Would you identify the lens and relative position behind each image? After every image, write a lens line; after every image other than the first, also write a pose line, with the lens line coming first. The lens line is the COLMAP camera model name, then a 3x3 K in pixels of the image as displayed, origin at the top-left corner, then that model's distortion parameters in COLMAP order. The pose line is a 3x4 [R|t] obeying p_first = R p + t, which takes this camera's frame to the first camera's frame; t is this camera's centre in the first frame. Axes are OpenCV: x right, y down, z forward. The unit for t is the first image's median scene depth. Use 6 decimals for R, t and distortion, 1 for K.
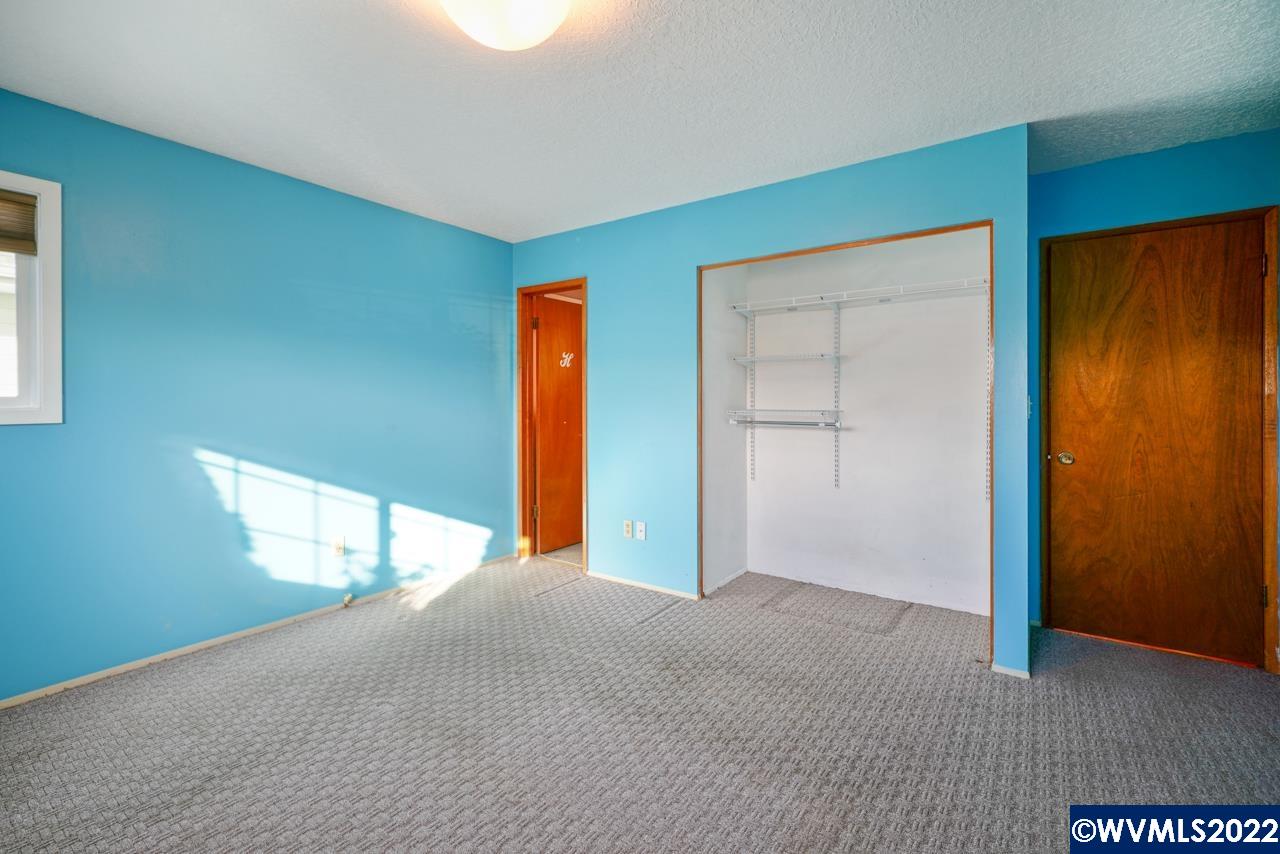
lens RADIAL K [[573.8, 0, 636.5], [0, 573.8, 396.2], [0, 0, 1]] dist [0.001916, 0.000251]
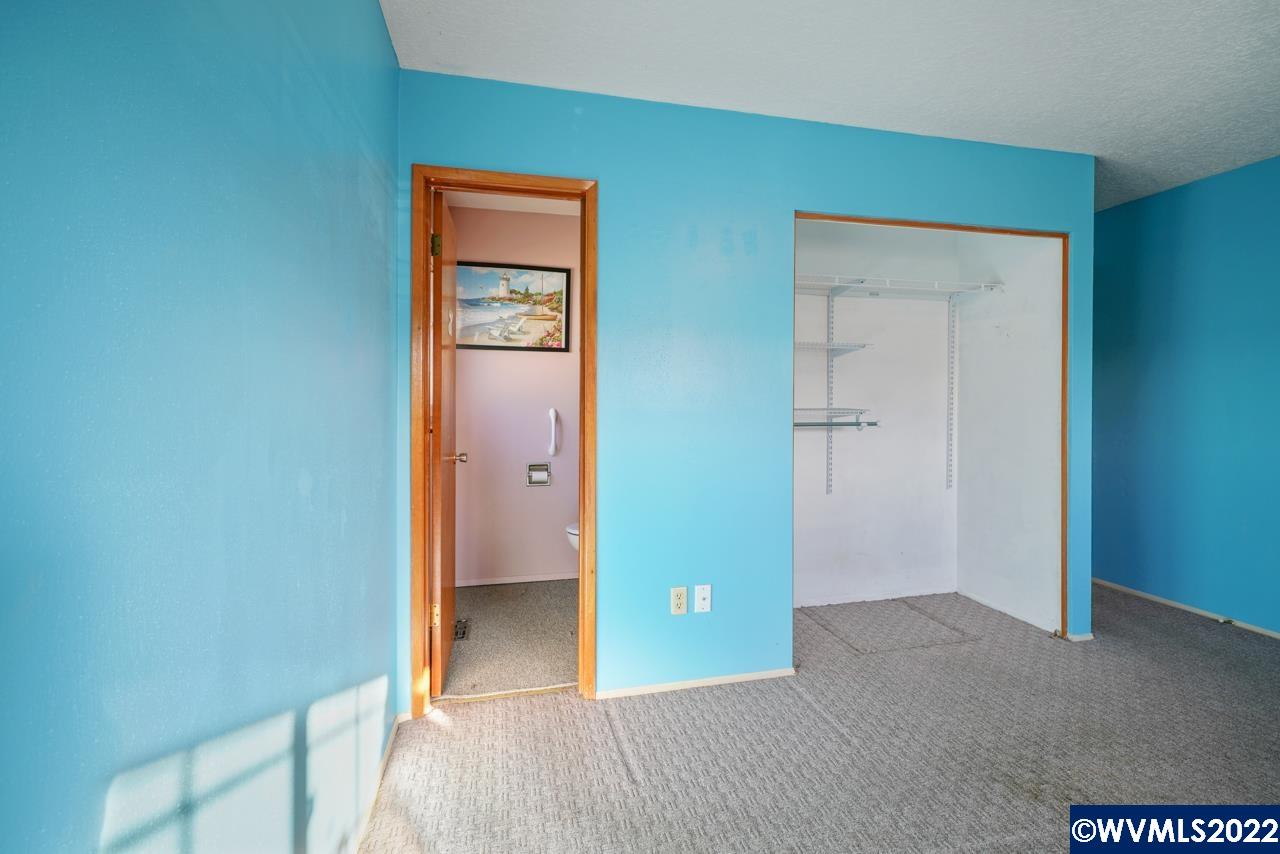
lens RADIAL K [[573.8, 0, 636.5], [0, 573.8, 396.2], [0, 0, 1]] dist [0.001916, 0.000251]
pose [[0.651583, 0.001984, 0.758575, -0.652301], [-0.006293, 0.999976, 0.002791, 0.006588], [-0.758551, -0.006592, 0.651580, 0.781847]]
